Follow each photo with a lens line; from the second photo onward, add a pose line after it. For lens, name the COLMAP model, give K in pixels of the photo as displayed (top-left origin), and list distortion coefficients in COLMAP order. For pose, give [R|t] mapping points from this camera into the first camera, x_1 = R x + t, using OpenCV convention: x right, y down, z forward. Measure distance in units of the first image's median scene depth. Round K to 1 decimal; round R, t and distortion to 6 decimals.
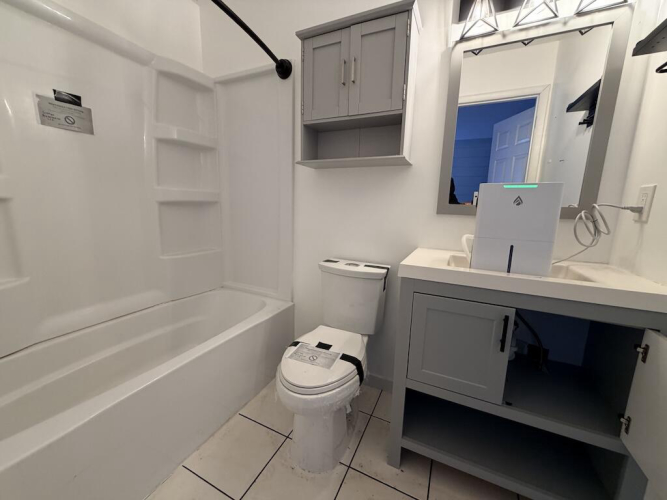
lens RADIAL K [[265.6, 0, 333.5], [0, 265.6, 250.0], [0, 0, 1]] dist [-0.001058, -0.000068]
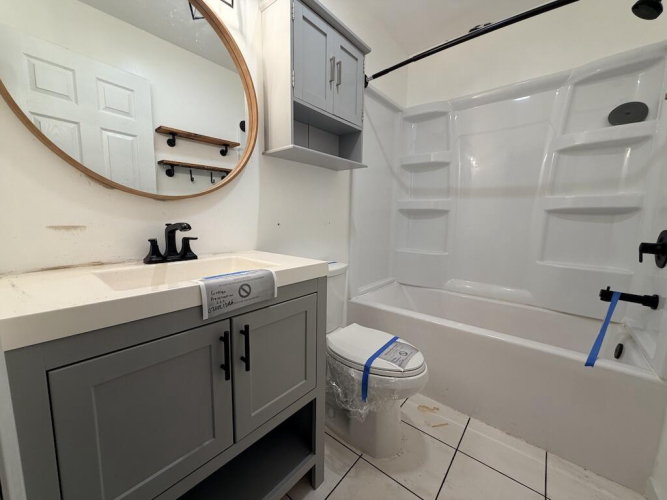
lens RADIAL K [[265.6, 0, 333.5], [0, 265.6, 250.0], [0, 0, 1]] dist [-0.001058, -0.000068]
pose [[-0.247037, 0.092955, -0.964537, 0.567354], [-0.179783, 0.973710, 0.139884, -0.021055], [0.952182, 0.207964, -0.223830, 0.445375]]
